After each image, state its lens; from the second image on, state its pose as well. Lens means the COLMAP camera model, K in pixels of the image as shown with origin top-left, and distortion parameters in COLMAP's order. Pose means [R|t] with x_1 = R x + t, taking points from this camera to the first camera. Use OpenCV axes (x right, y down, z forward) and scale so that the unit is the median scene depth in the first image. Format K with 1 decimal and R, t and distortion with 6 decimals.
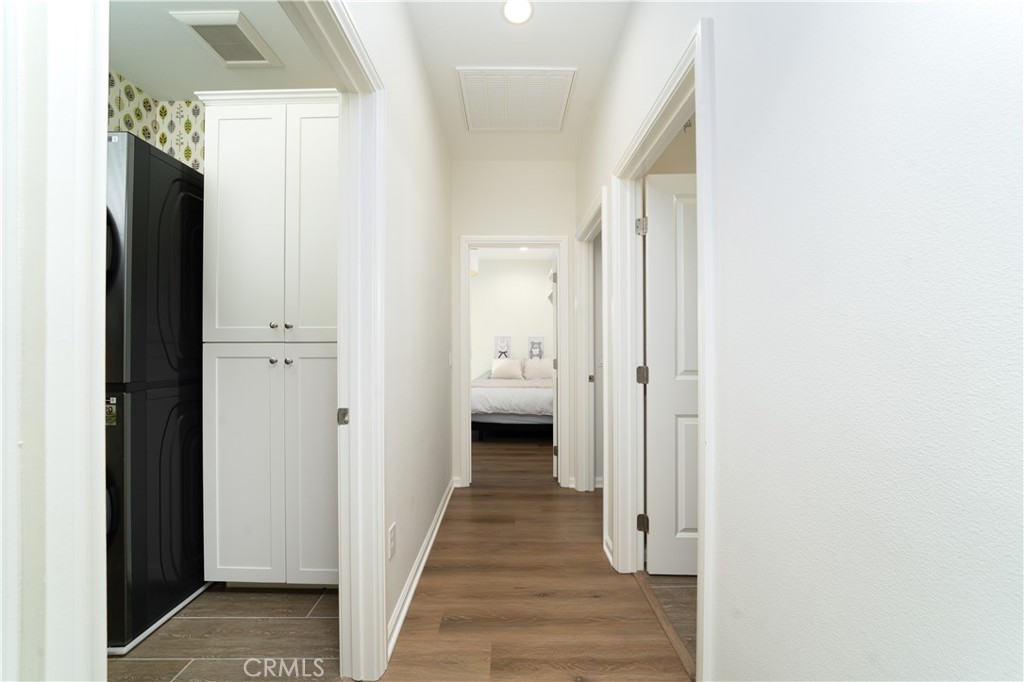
lens RADIAL K [[362.2, 0, 510.4], [0, 362.2, 342.3], [0, 0, 1]] dist [-0.023877, 0.001255]
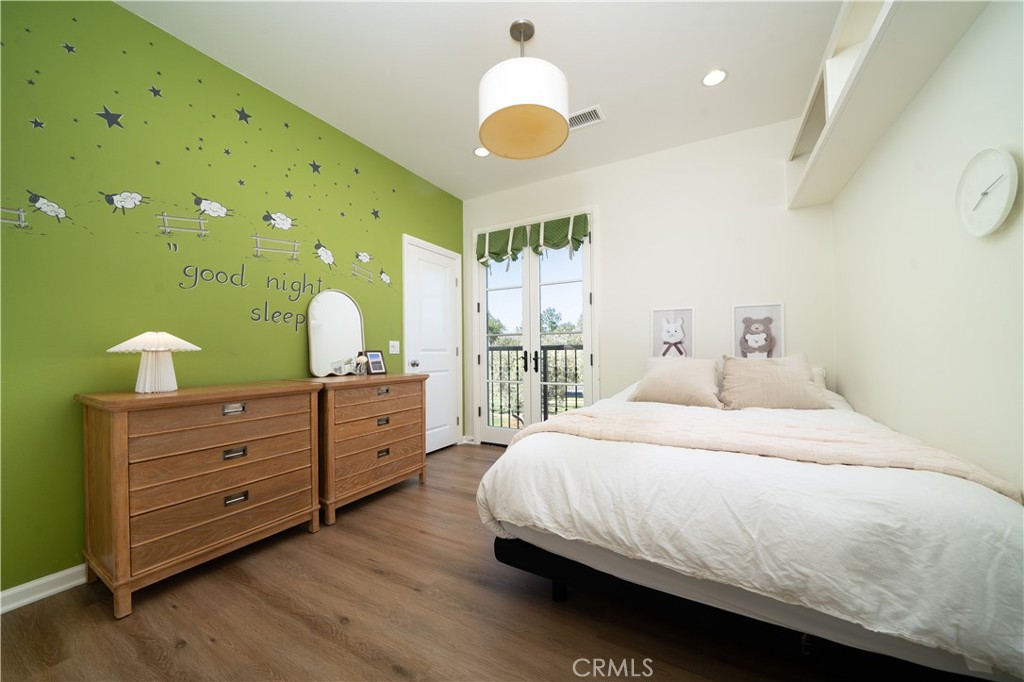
lens RADIAL K [[362.2, 0, 509.6], [0, 362.2, 349.2], [0, 0, 1]] dist [-0.023877, 0.001255]
pose [[0.867074, -0.000939, -0.498179, 0.029025], [0.004774, 0.999968, 0.006424, 0.031763], [0.498157, -0.007948, 0.867051, 0.498282]]
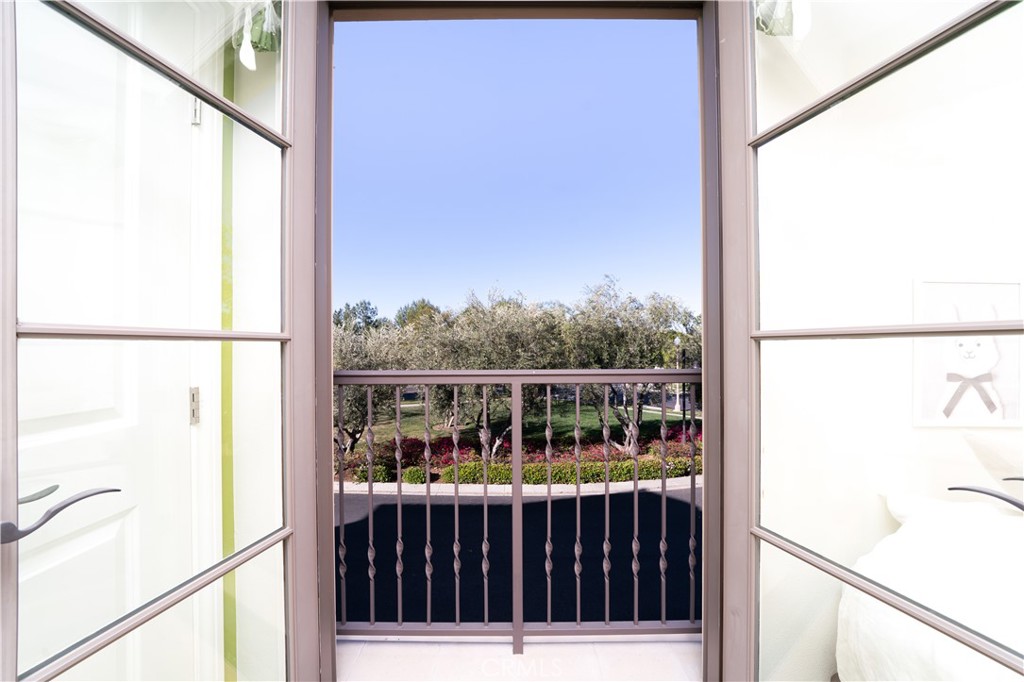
lens RADIAL K [[362.2, 0, 510.3], [0, 362.2, 346.2], [0, 0, 1]] dist [-0.023877, 0.001255]
pose [[0.999837, 0.003207, -0.017778, -0.227771], [-0.003073, 0.999967, 0.007530, 0.012660], [0.017801, -0.007474, 0.999814, 0.852460]]
